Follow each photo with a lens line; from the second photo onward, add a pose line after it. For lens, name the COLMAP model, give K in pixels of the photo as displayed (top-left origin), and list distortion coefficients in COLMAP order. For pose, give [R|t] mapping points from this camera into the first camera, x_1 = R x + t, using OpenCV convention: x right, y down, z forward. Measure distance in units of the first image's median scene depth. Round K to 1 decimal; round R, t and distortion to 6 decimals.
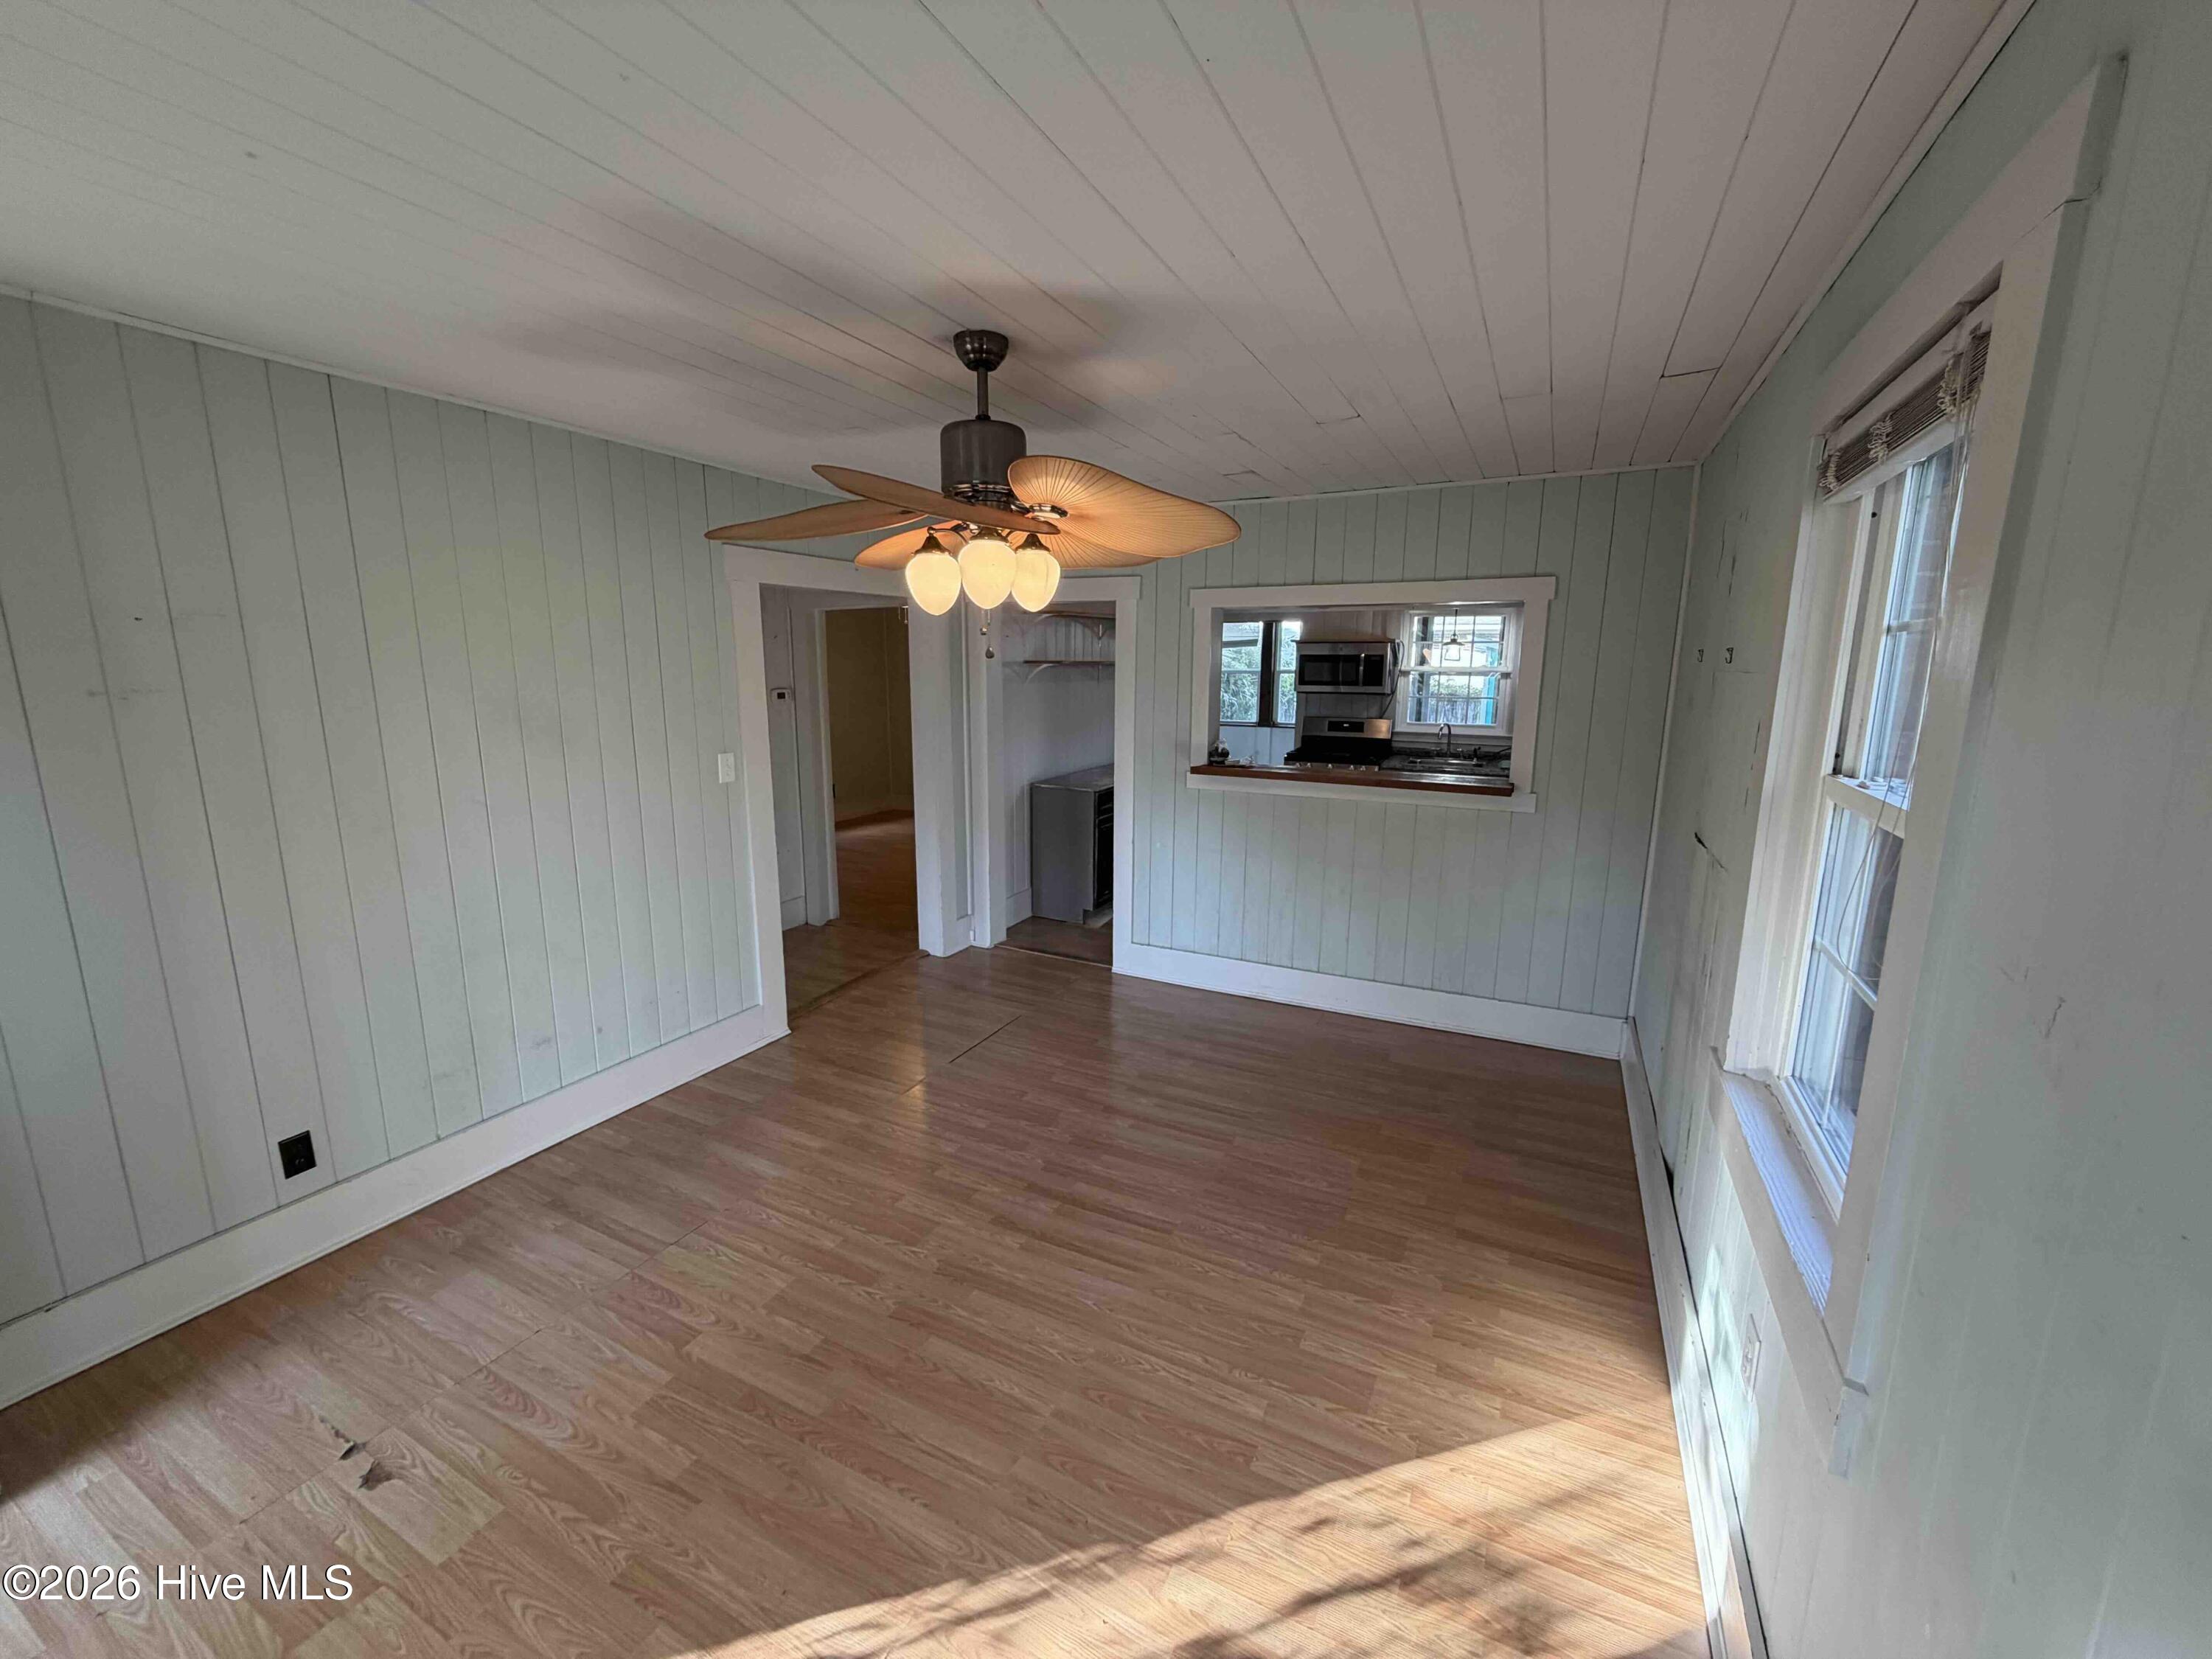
lens RADIAL K [[881.7, 0, 1075.8], [0, 881.7, 836.7], [0, 0, 1]] dist [-0.000702, -0.000132]
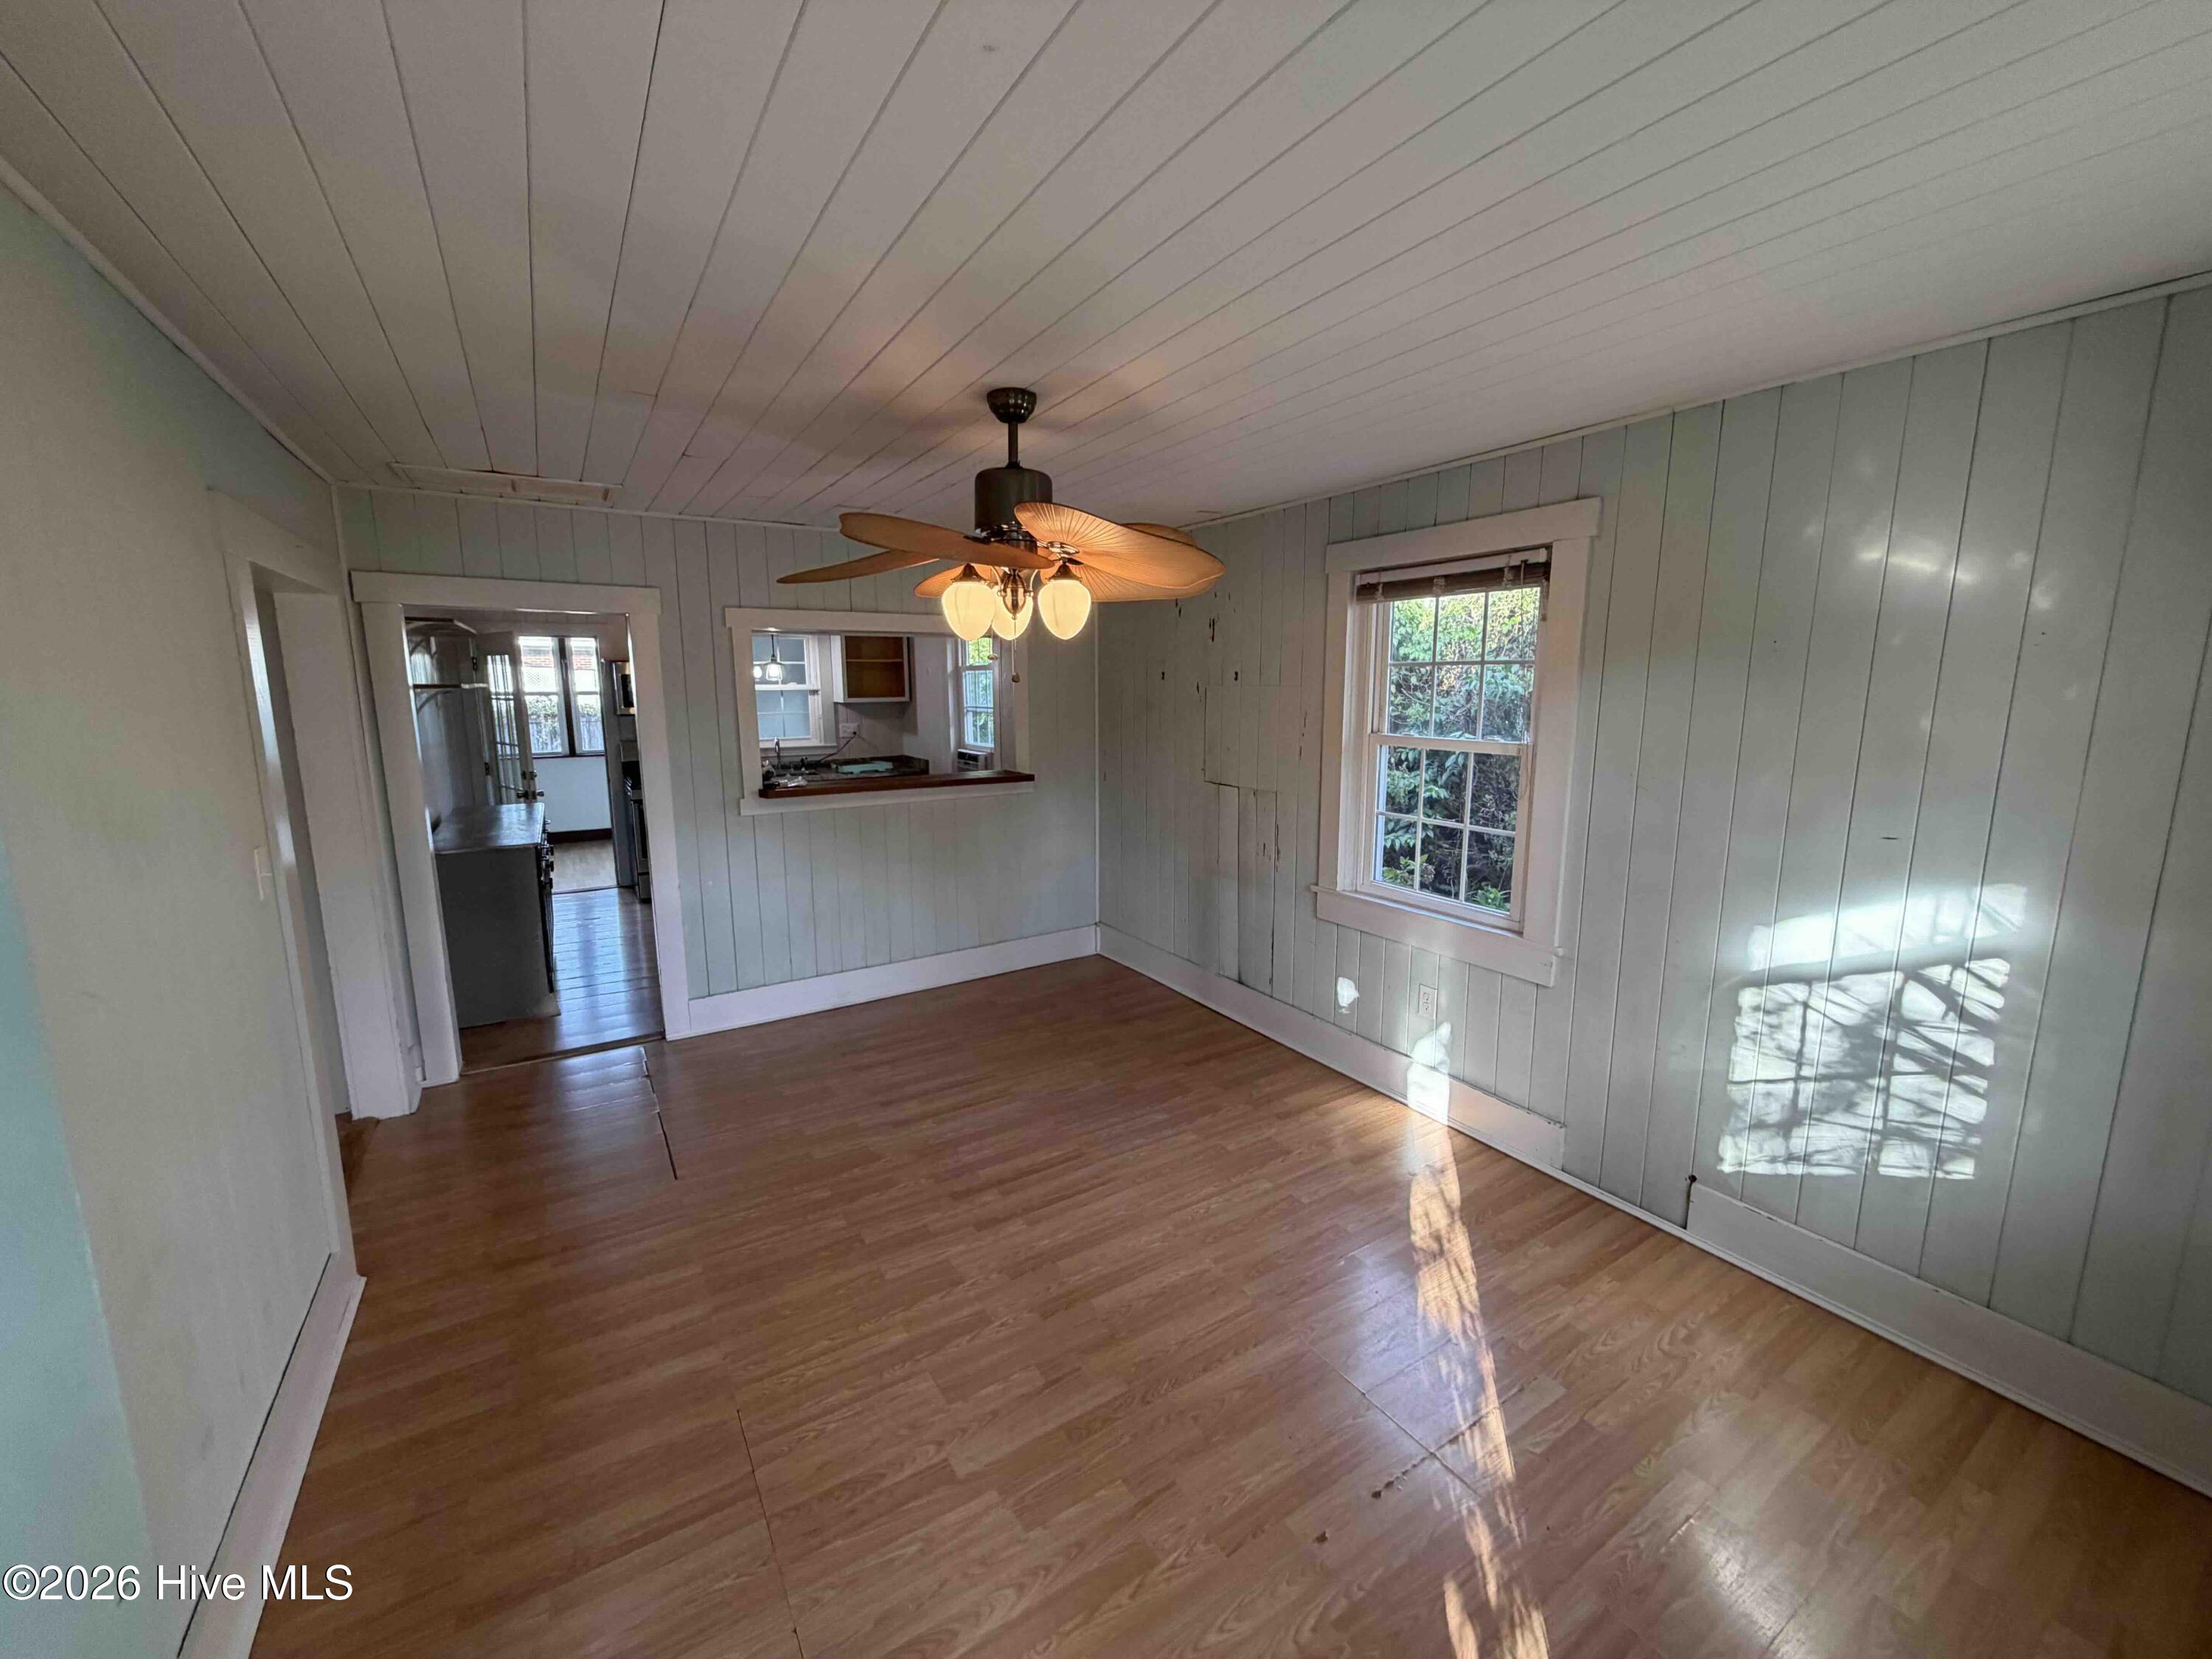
lens RADIAL K [[873.6, 0, 1121.6], [0, 873.6, 848.5], [0, 0, 1]] dist [-0.001240, -0.000074]
pose [[0.501247, -0.172188, 0.847999, -0.792515], [0.174374, 0.979997, 0.095920, -0.067826], [-0.847553, 0.099789, 0.521245, 0.280106]]
